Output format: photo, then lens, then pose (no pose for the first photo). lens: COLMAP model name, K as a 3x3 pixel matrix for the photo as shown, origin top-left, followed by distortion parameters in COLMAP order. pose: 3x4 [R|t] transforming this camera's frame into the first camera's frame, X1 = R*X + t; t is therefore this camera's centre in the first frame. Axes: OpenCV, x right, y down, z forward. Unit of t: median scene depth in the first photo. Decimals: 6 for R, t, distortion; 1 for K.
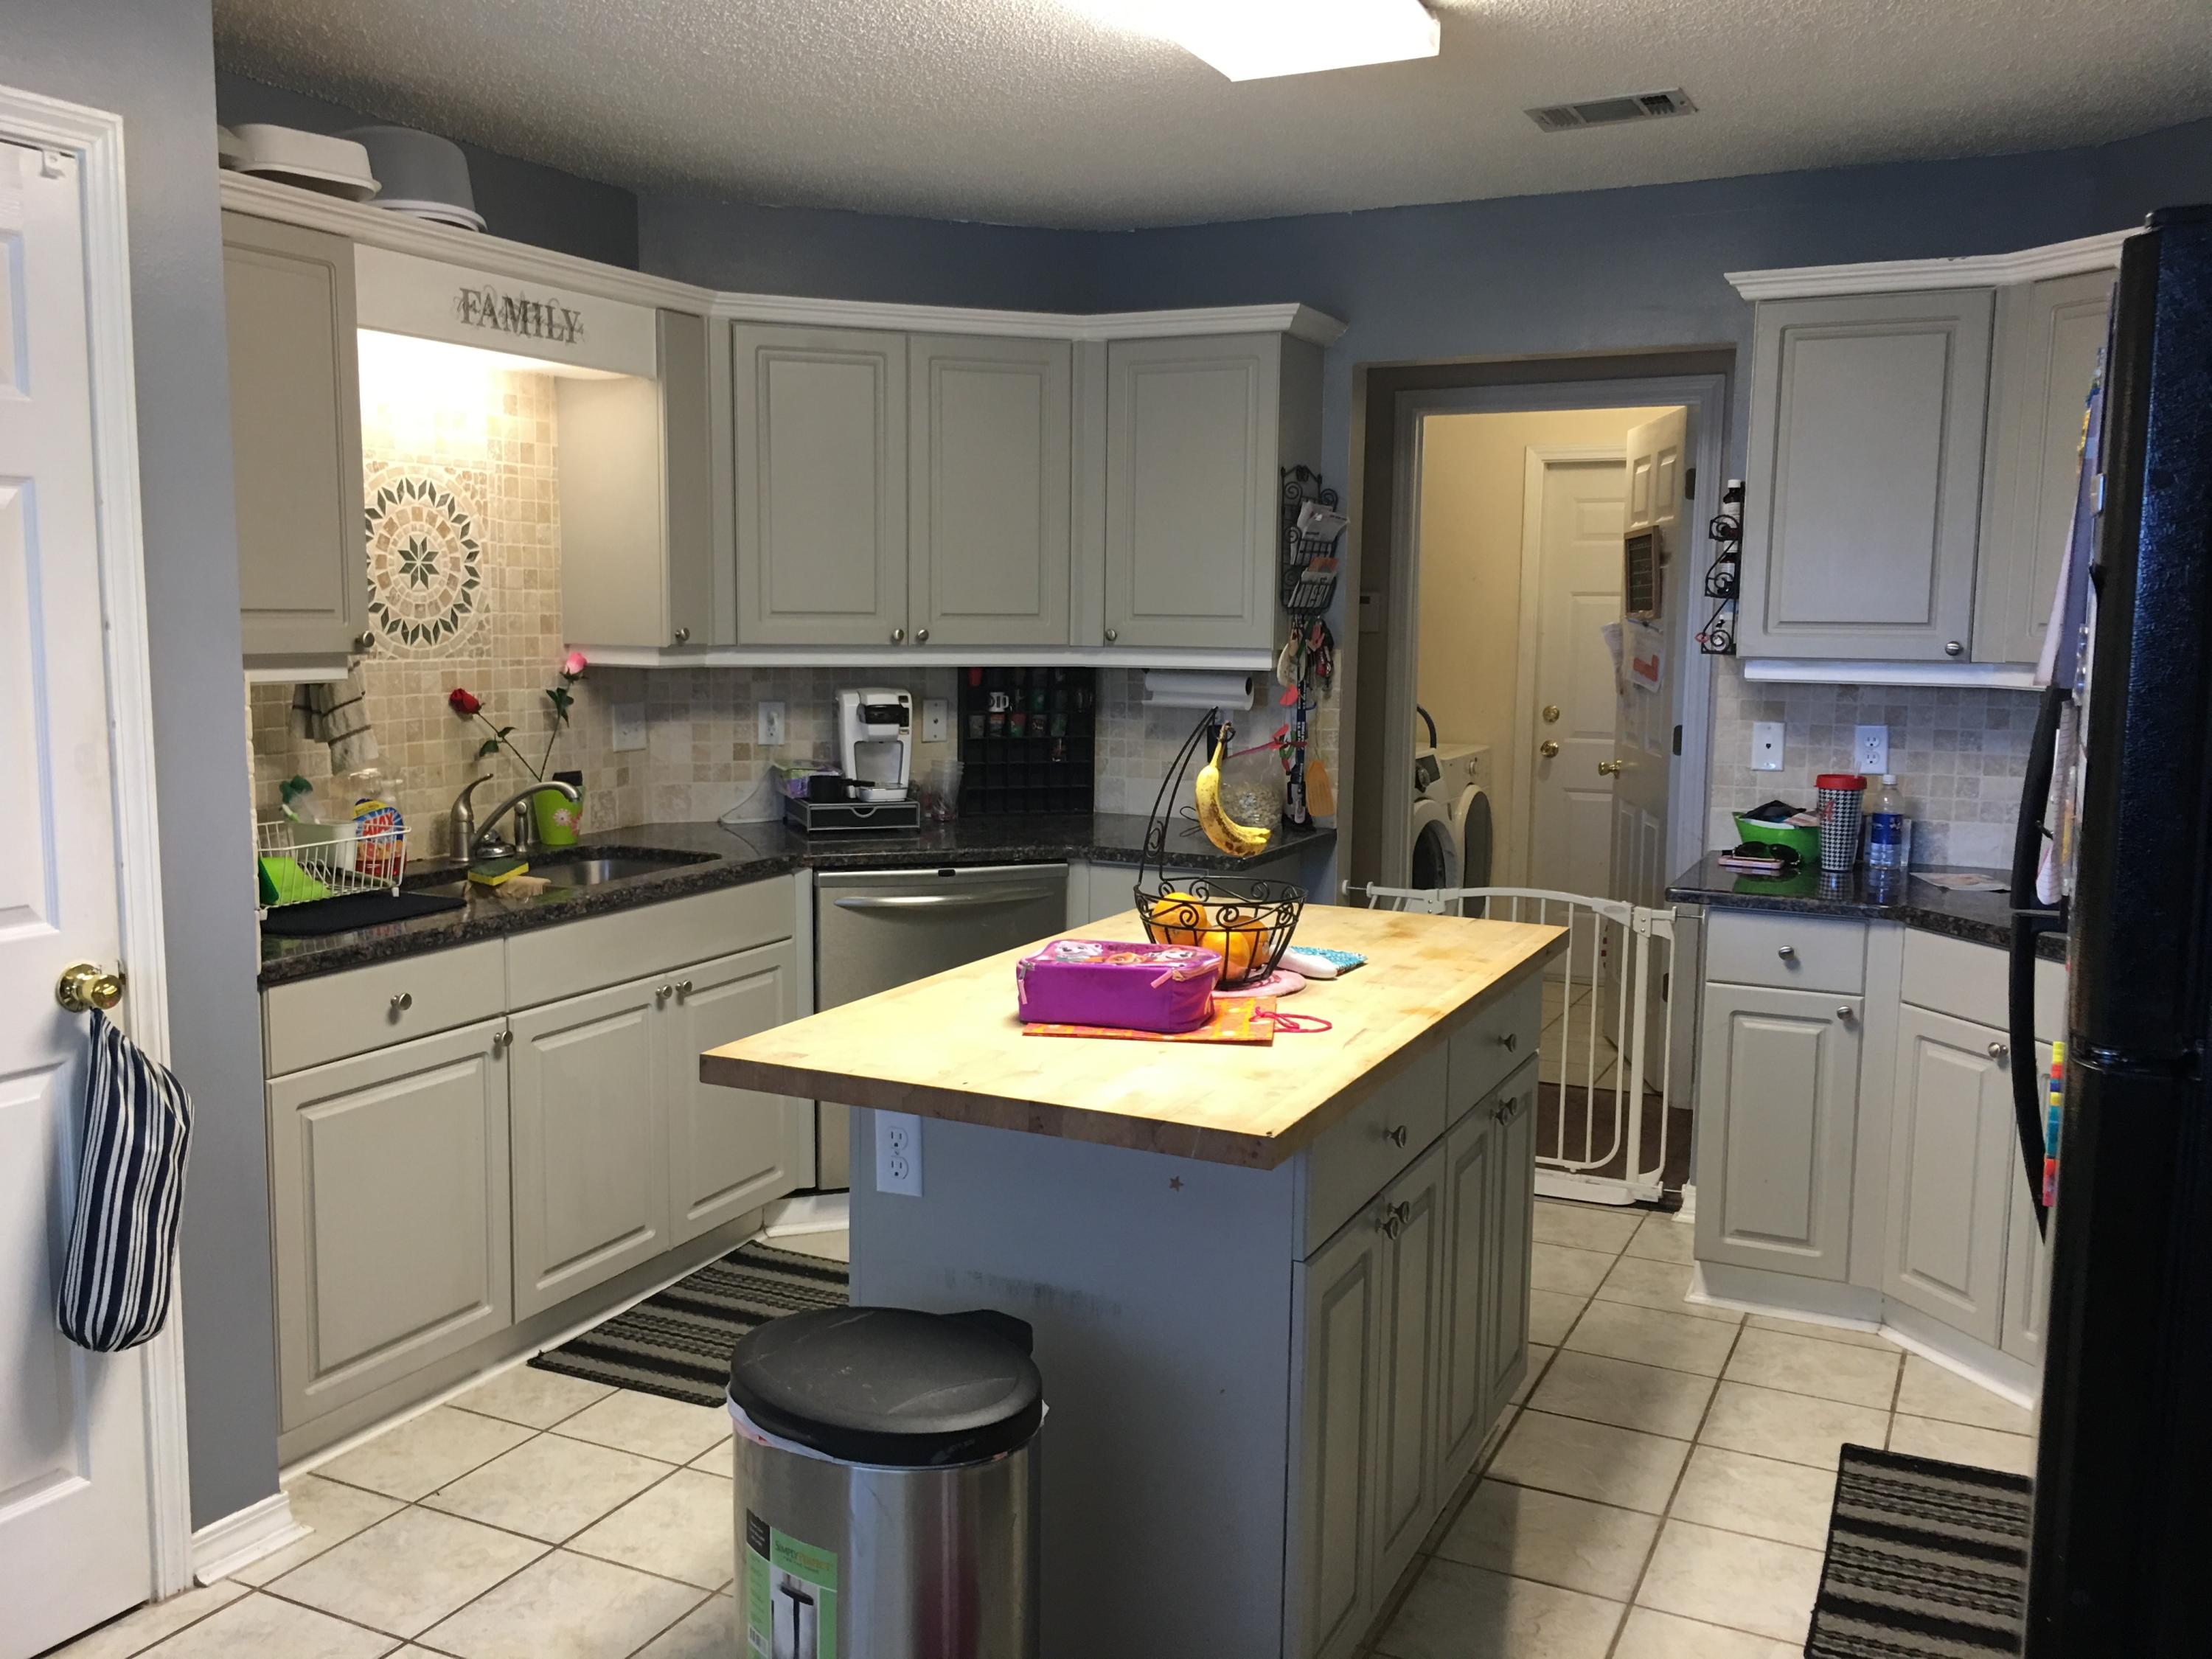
lens RADIAL K [[1899.4, 0, 1102.1], [0, 1899.4, 825.3], [0, 0, 1]] dist [0.054225, -0.060170]
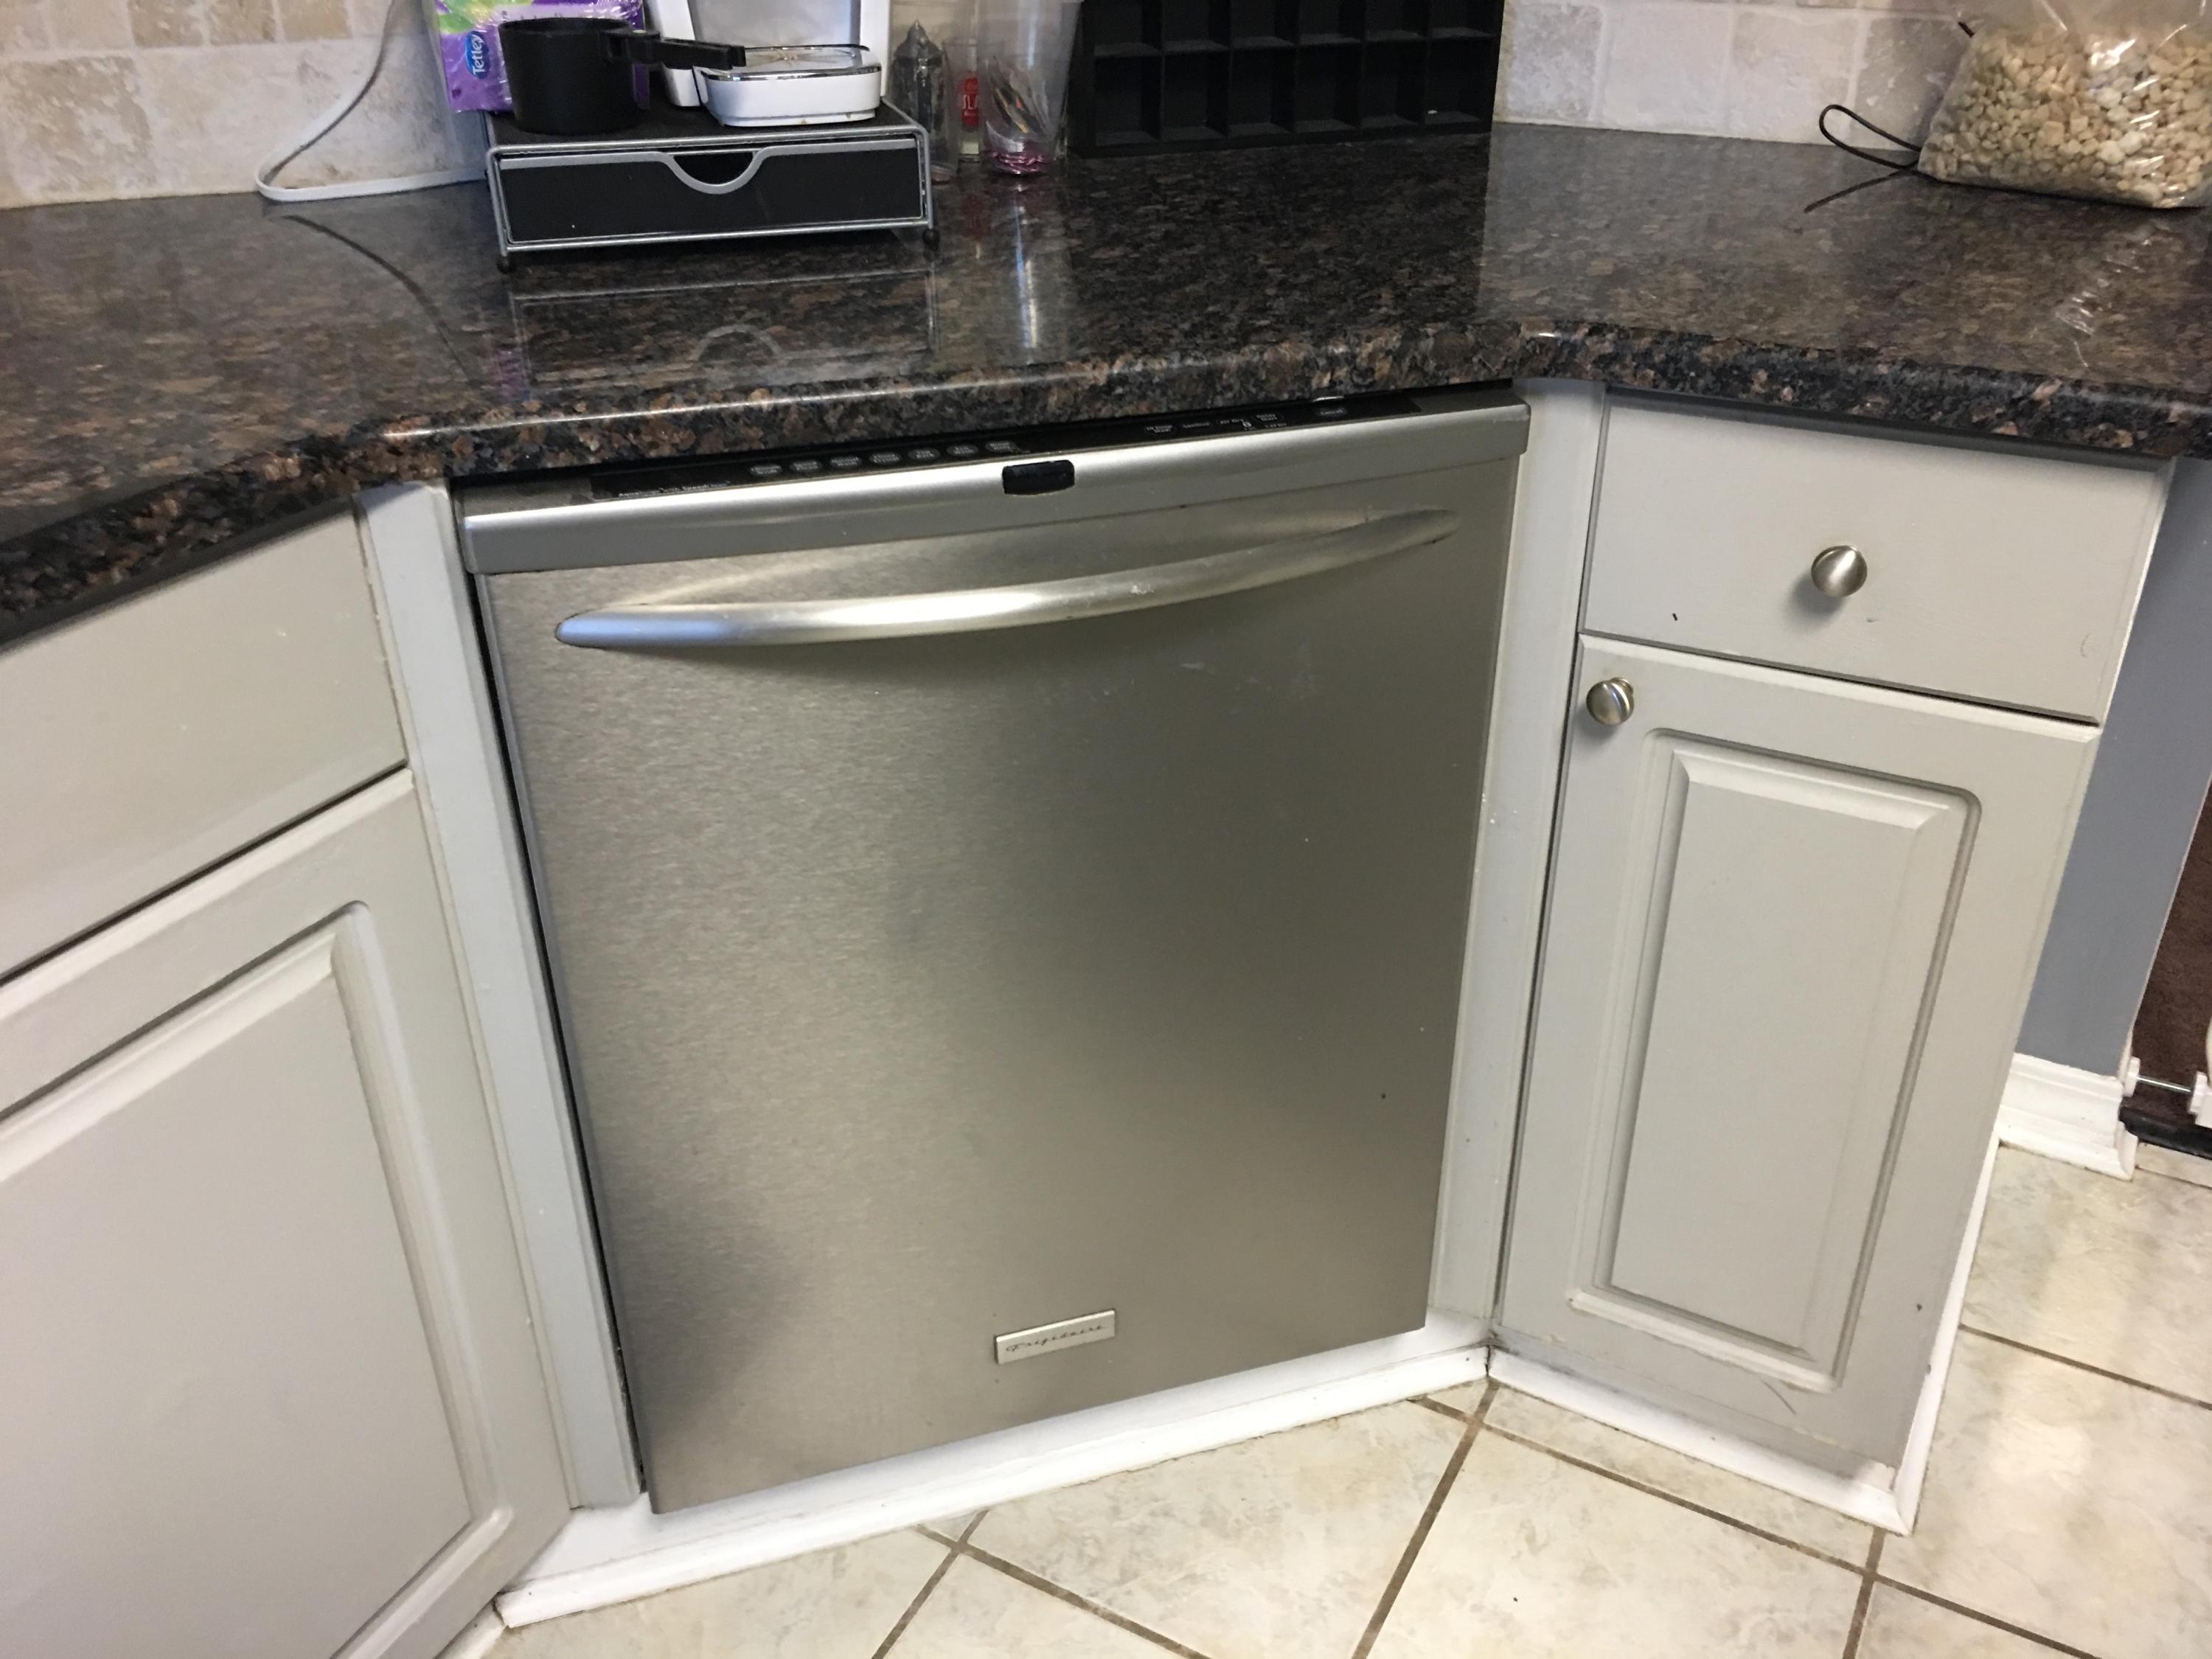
lens RADIAL K [[1899.4, 0, 1105.8], [0, 1899.4, 818.0], [0, 0, 1]] dist [0.054225, -0.060170]
pose [[0.998792, 0.005092, -0.048872, -0.043275], [0.013908, 0.924641, 0.380586, -0.018187], [0.047127, -0.380806, 0.923453, 0.537757]]
